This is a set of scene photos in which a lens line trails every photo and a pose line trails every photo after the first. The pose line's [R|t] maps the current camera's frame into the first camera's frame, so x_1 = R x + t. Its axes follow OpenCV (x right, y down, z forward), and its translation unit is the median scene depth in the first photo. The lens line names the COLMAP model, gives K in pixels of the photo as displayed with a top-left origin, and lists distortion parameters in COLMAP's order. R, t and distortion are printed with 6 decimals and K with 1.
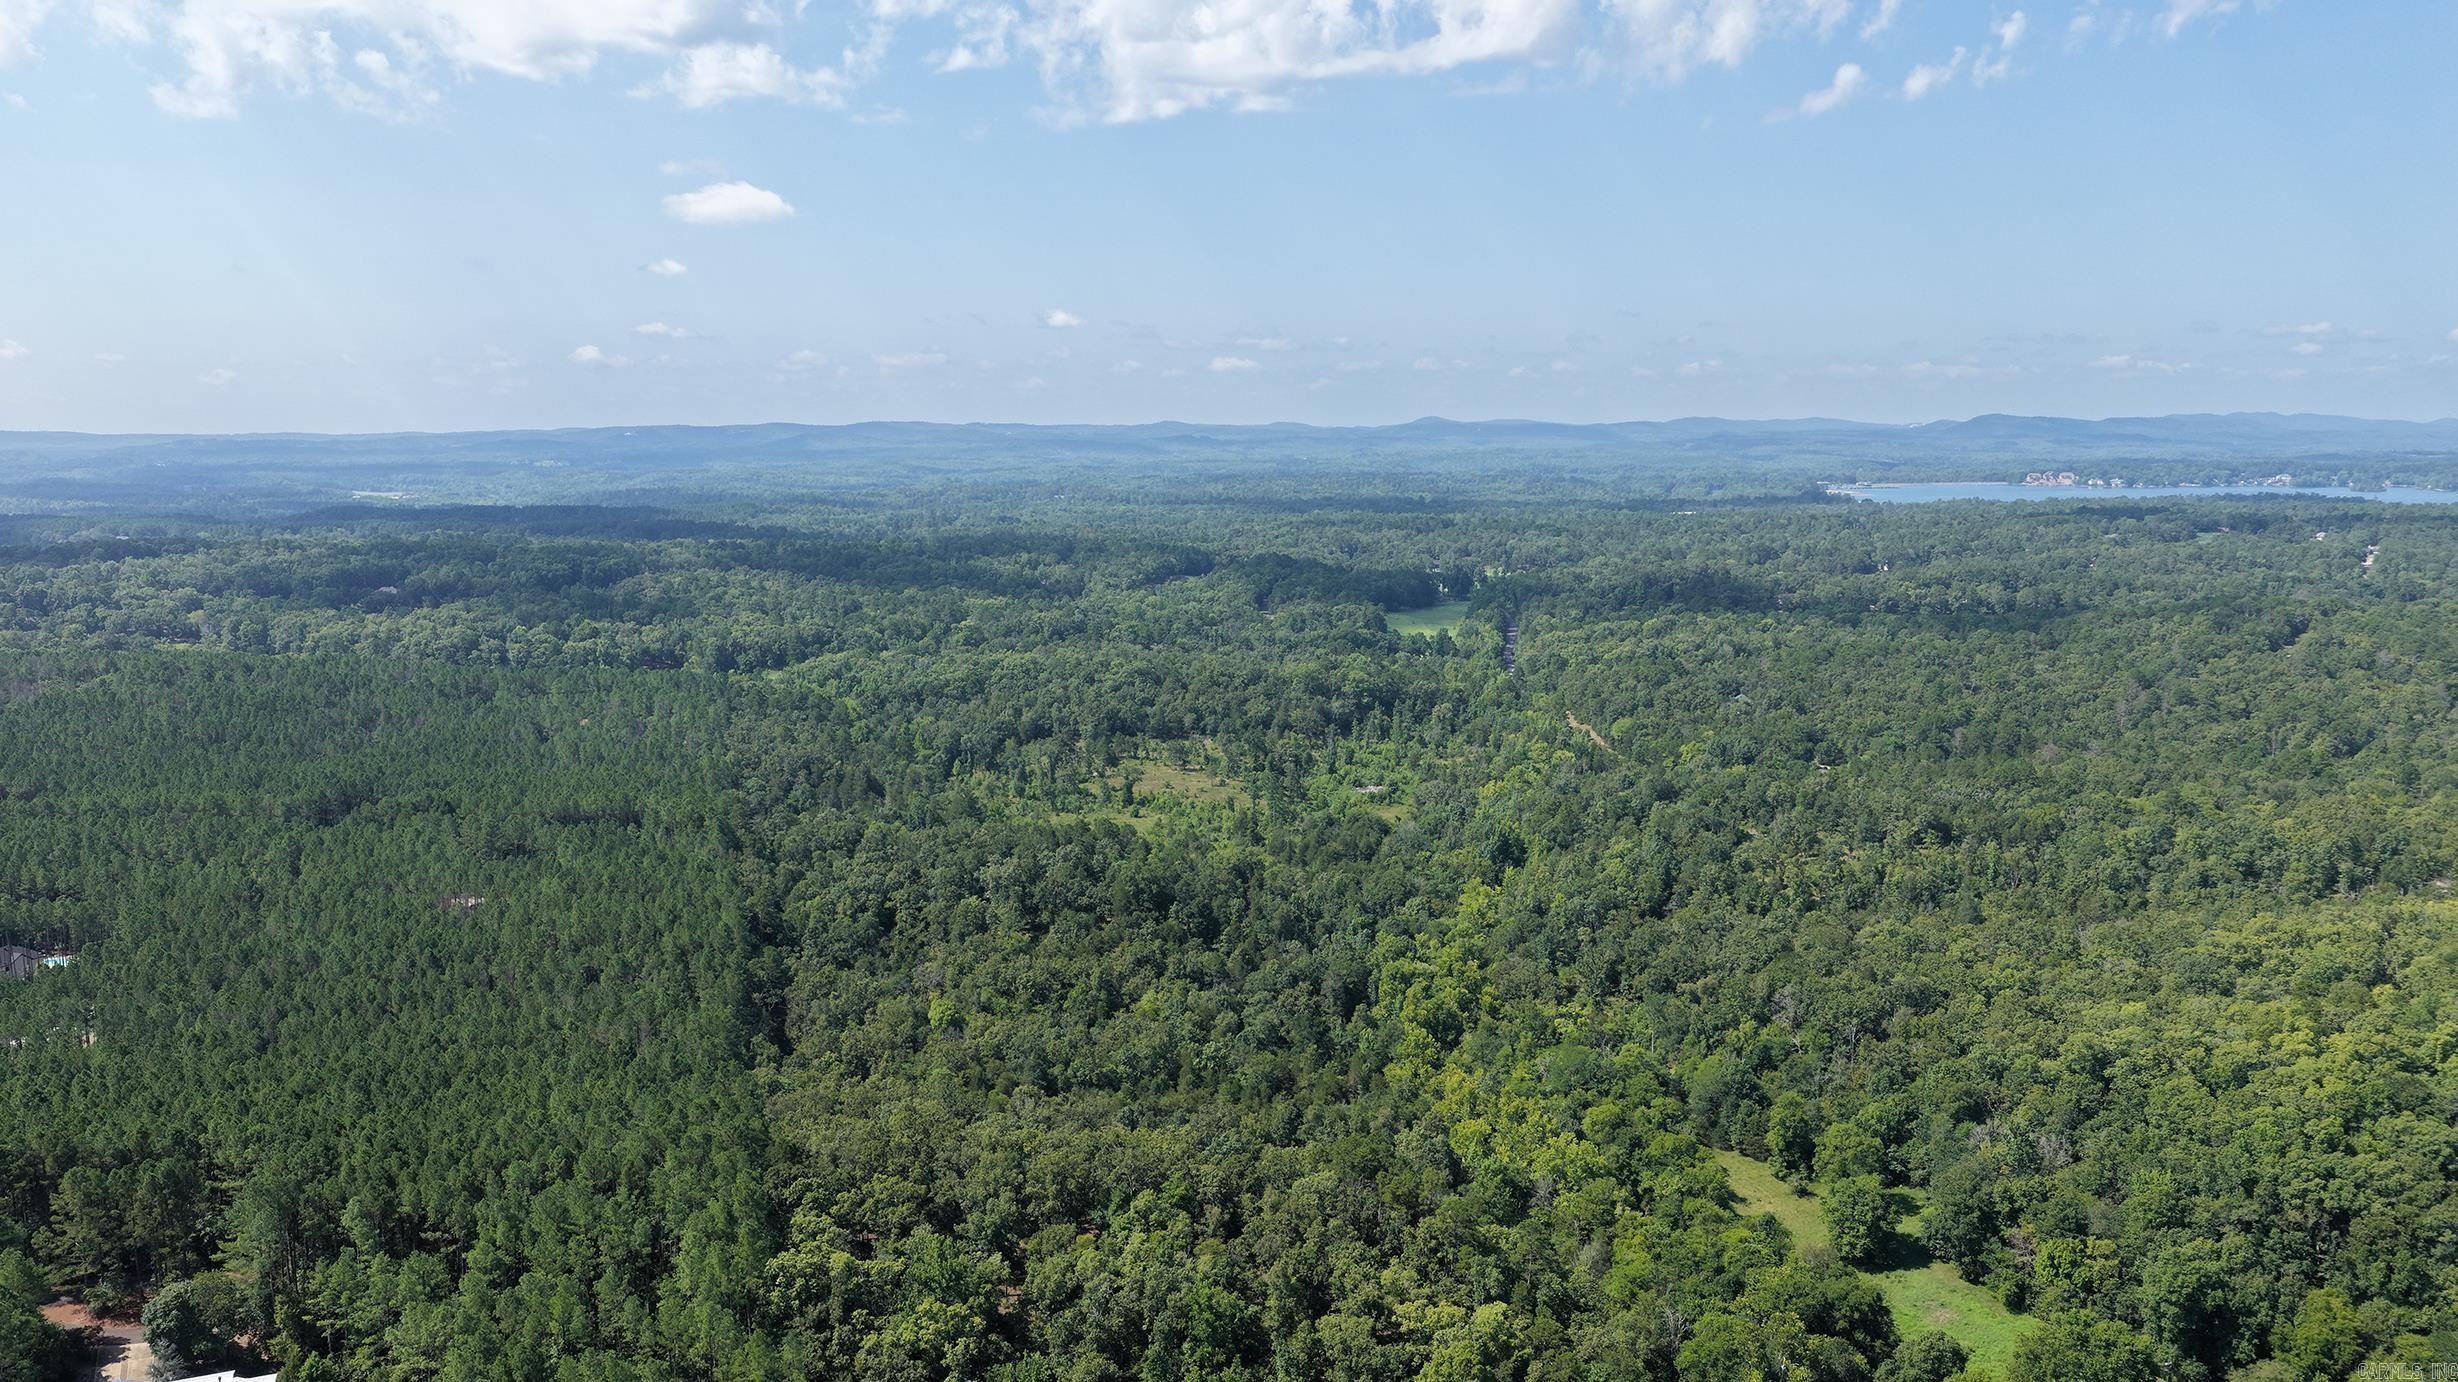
lens RADIAL K [[2047.6, 0, 1235.2], [0, 2047.6, 685.4], [0, 0, 1]] dist [-0.006715, 0.020163]
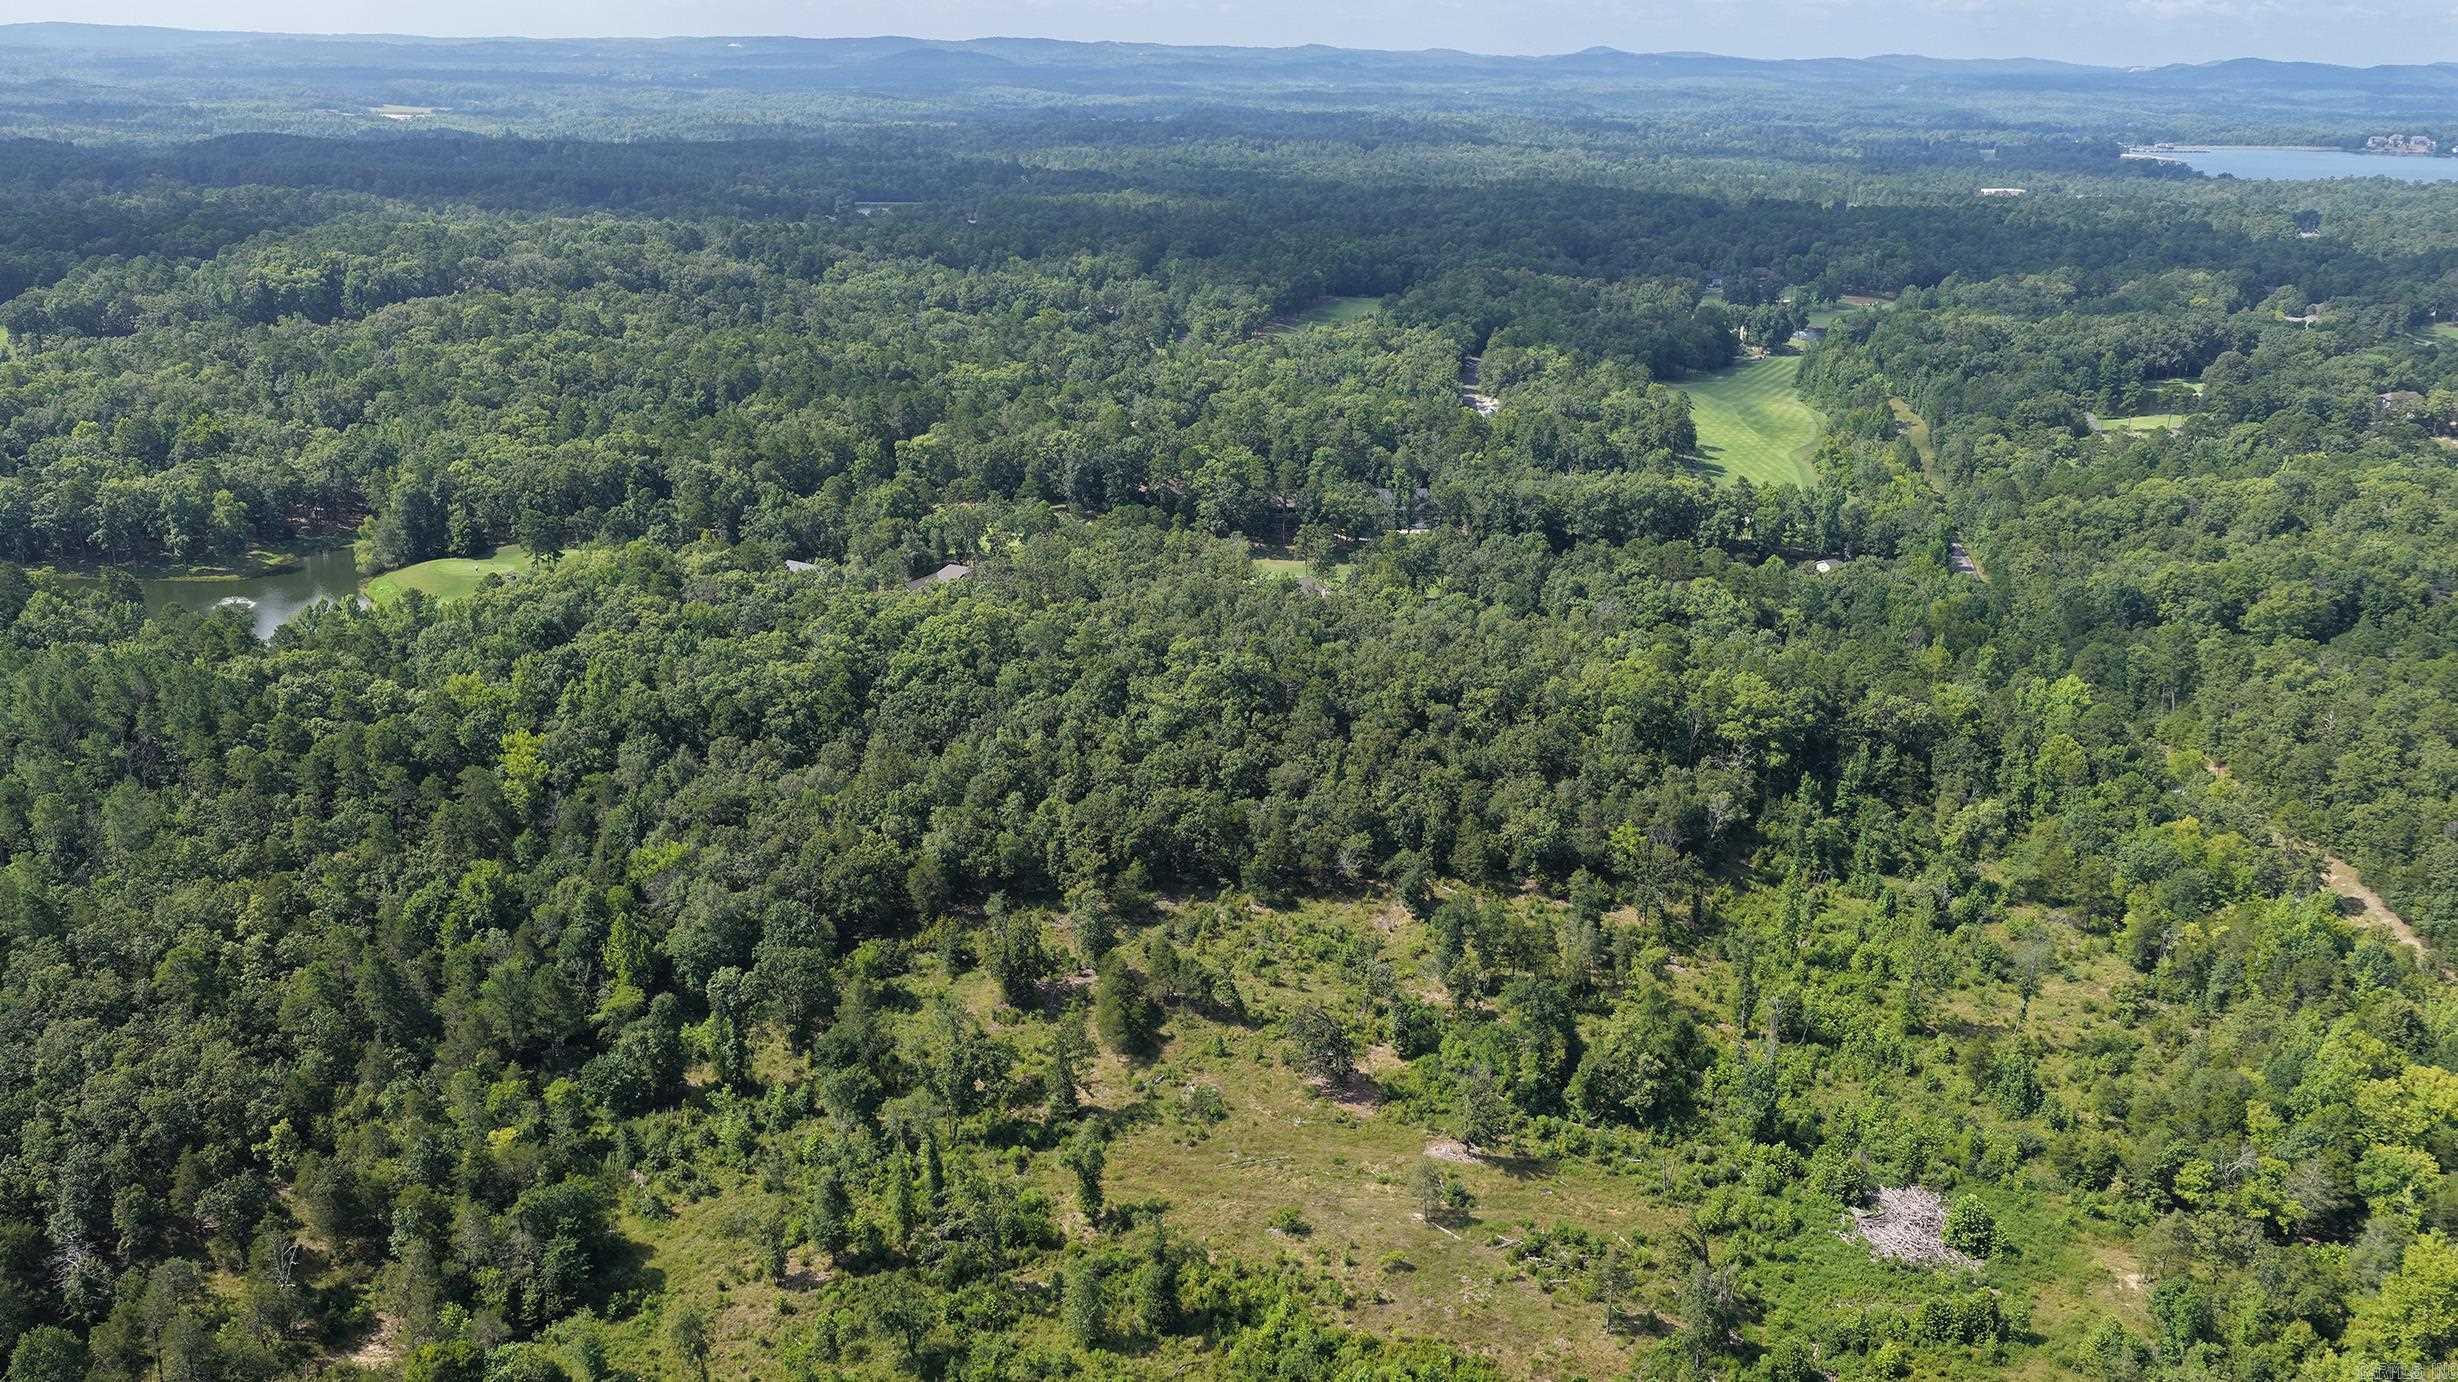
lens RADIAL K [[2047.6, 0, 1235.2], [0, 2047.6, 685.4], [0, 0, 1]] dist [-0.006715, 0.020163]
pose [[0.997353, 0.042591, -0.058928, -0.022428], [-0.031643, 0.983952, 0.175605, -0.078946], [0.065461, -0.173275, 0.982696, 0.594113]]
